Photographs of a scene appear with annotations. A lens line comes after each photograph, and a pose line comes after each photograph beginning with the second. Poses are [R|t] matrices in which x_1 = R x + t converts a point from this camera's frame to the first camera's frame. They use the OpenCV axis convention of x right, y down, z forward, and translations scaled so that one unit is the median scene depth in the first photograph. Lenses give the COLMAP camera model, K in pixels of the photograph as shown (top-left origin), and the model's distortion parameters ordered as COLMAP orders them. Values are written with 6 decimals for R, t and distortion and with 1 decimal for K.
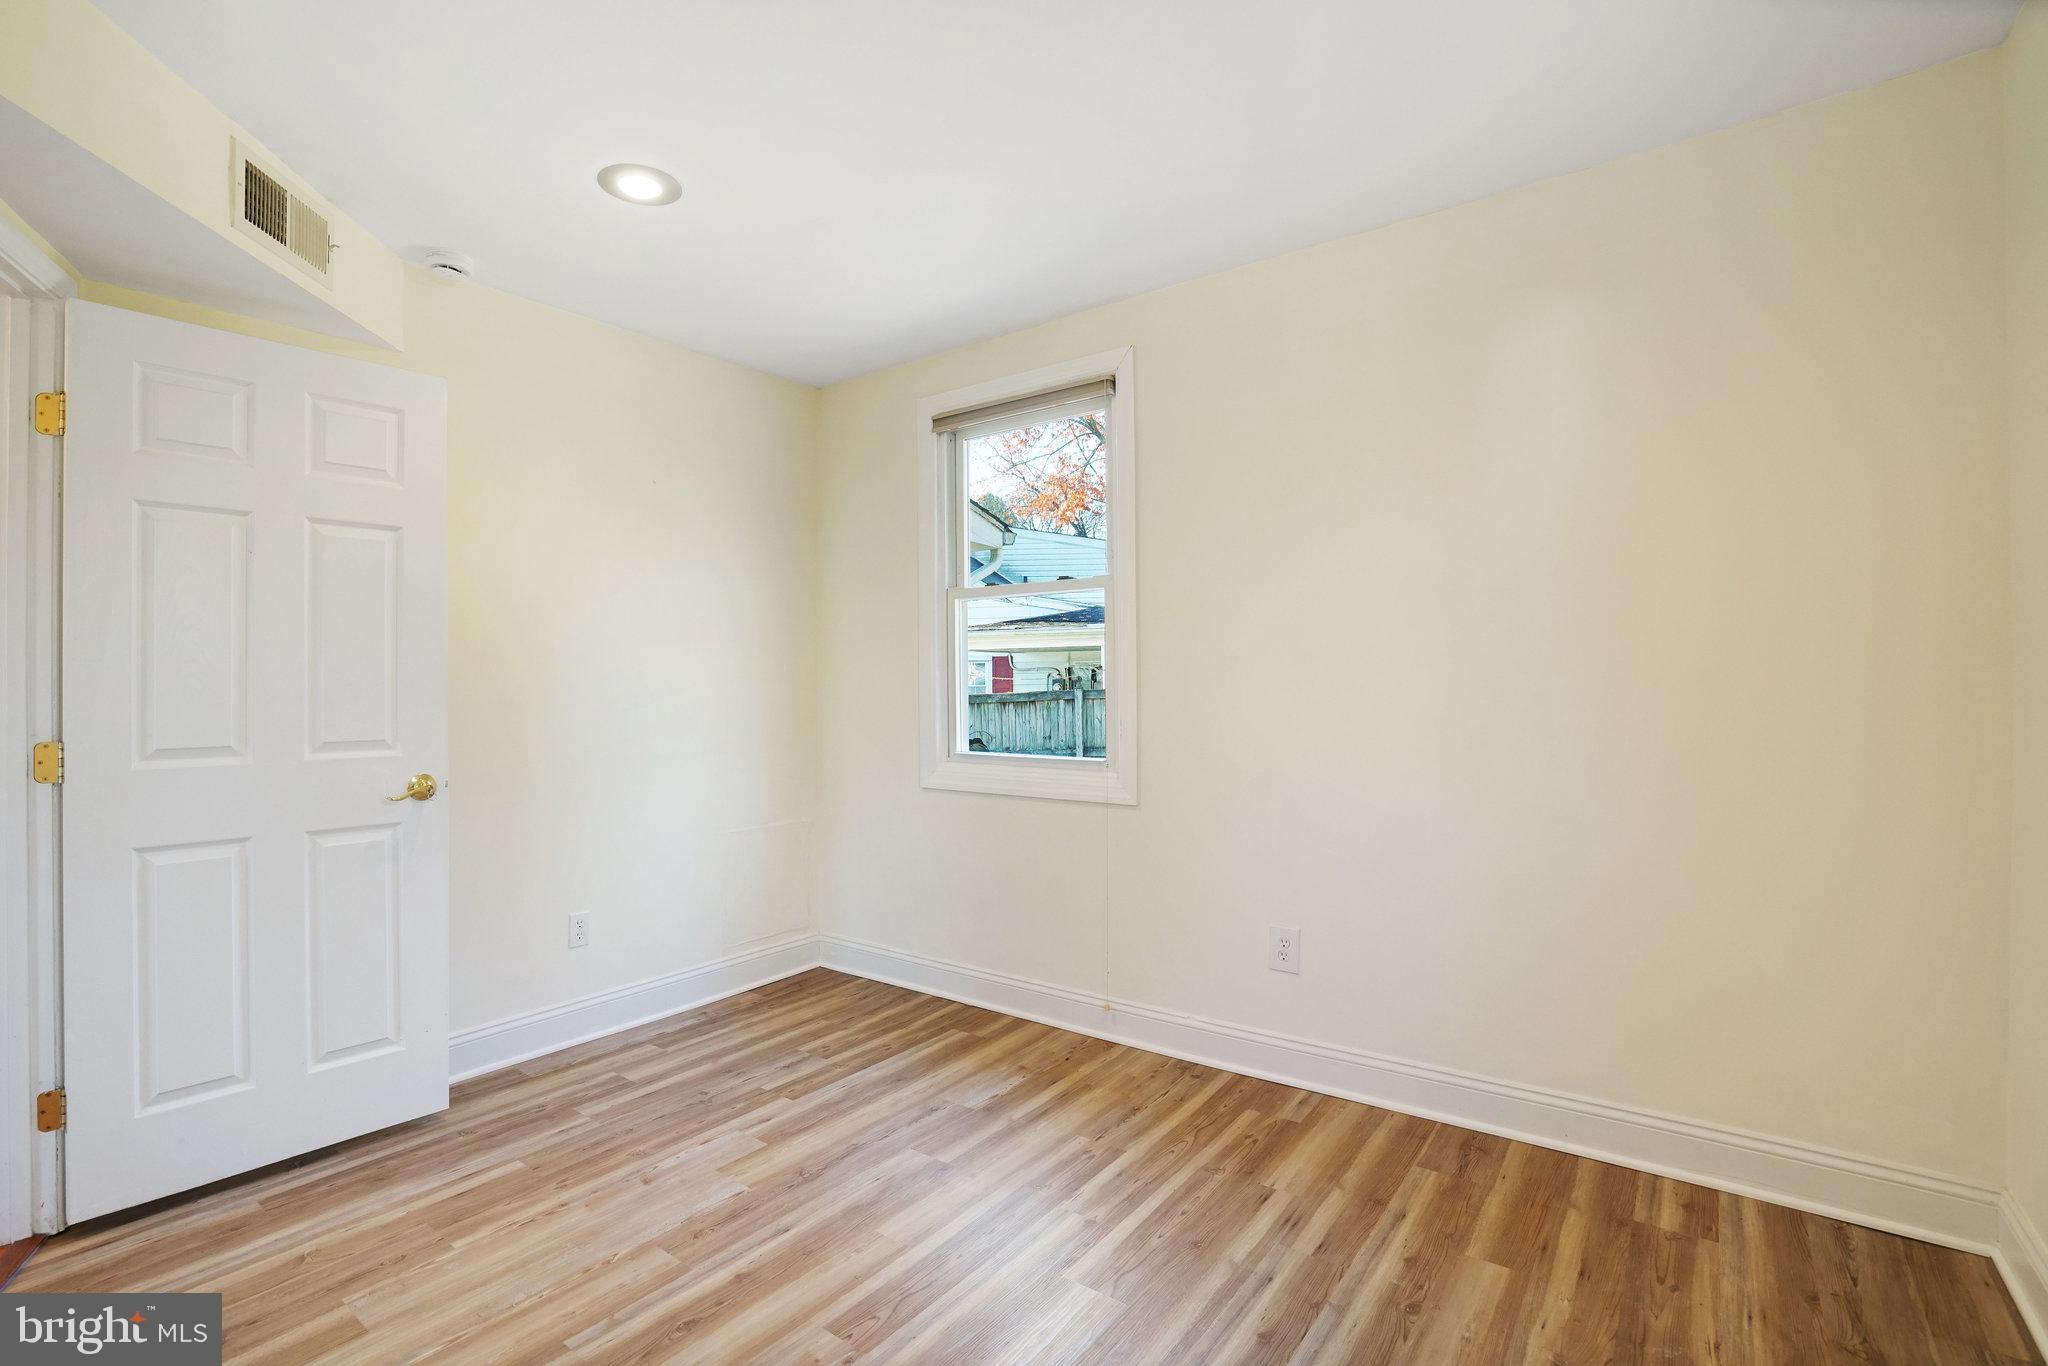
lens RADIAL K [[951.1, 0, 987.7], [0, 951.1, 696.0], [0, 0, 1]] dist [-0.026520, 0.008847]
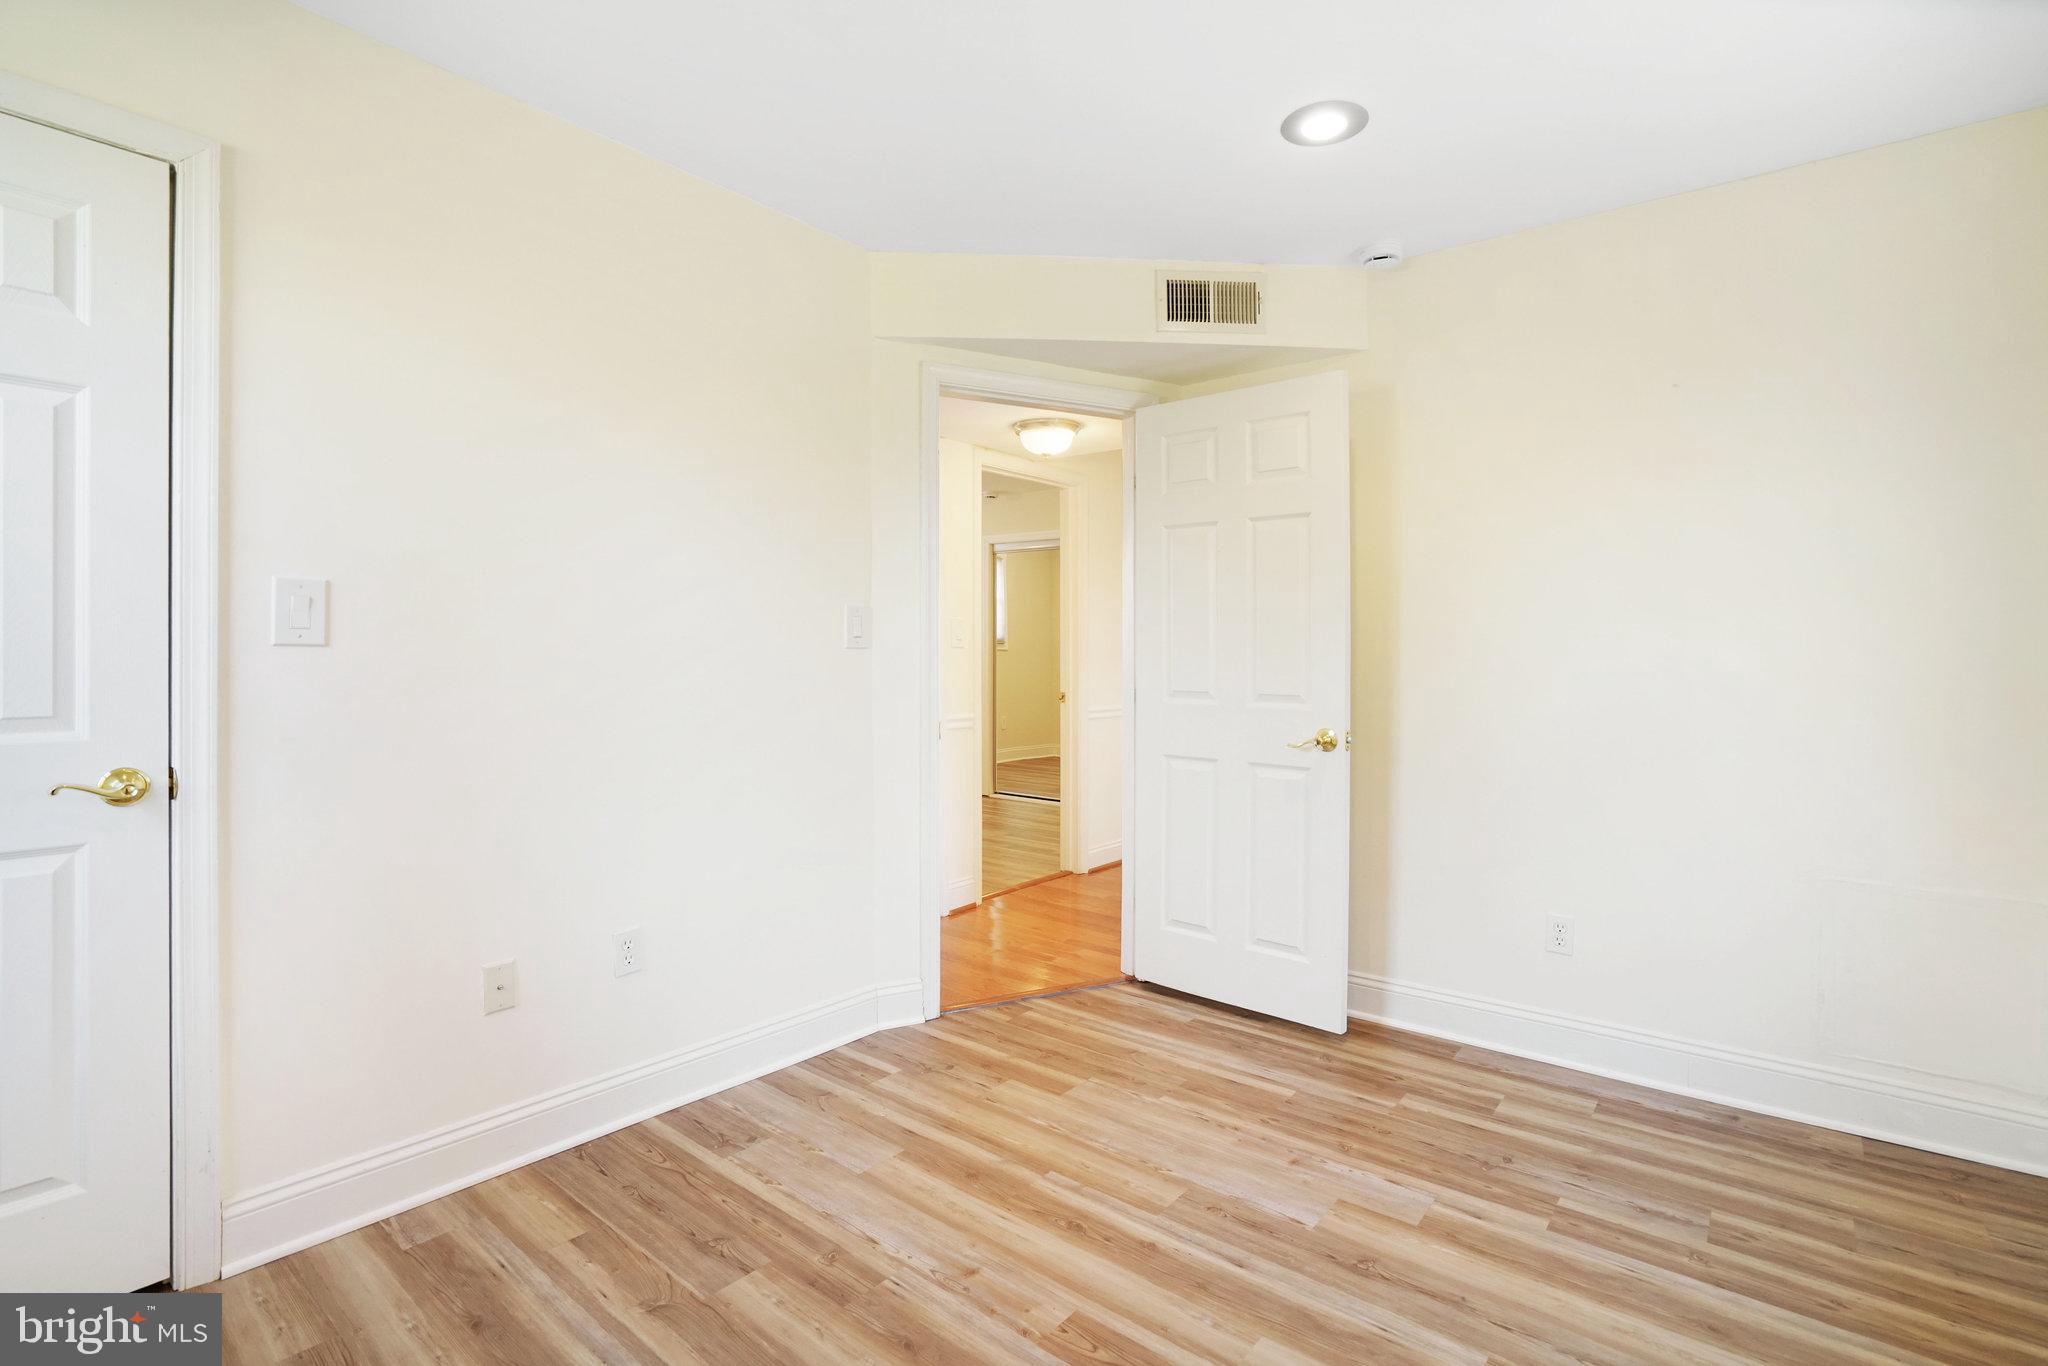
lens RADIAL K [[951.1, 0, 1027.2], [0, 951.1, 671.4], [0, 0, 1]] dist [-0.026520, 0.008847]
pose [[-0.009023, 0.024054, -0.999670, 0.535213], [-0.015660, 0.999585, 0.024193, -0.006489], [0.999837, 0.015874, -0.008643, 0.650904]]
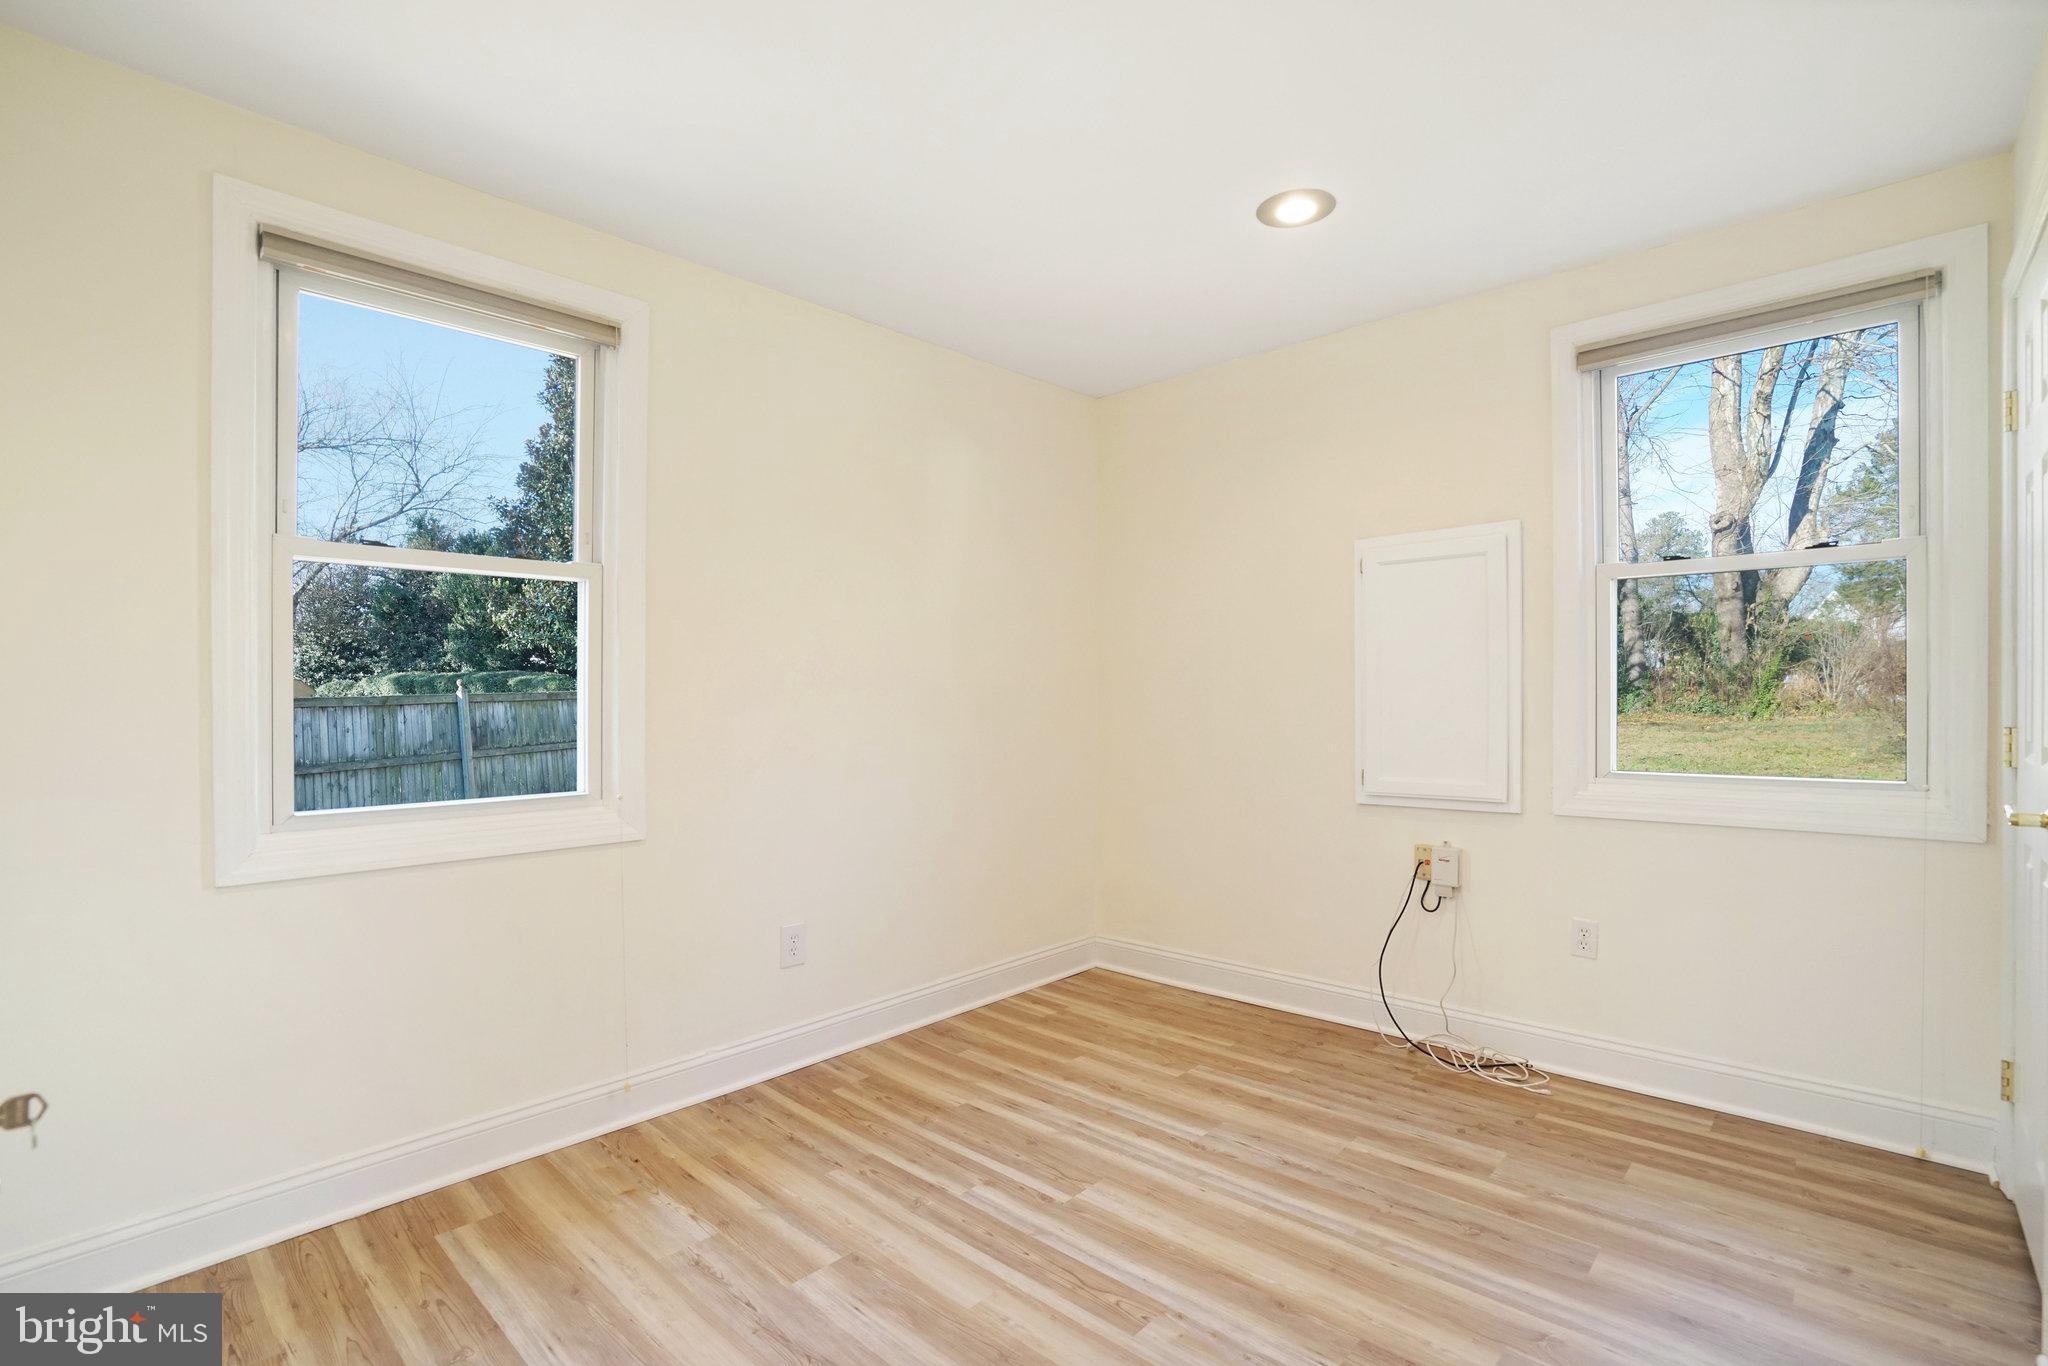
lens RADIAL K [[951.1, 0, 1020.7], [0, 951.1, 688.0], [0, 0, 1]] dist [-0.026520, 0.008847]
pose [[0.094672, 0.015630, 0.995386, -0.824435], [0.017443, 0.999697, -0.017357, -0.003783], [-0.995356, 0.019005, 0.094370, 0.695207]]
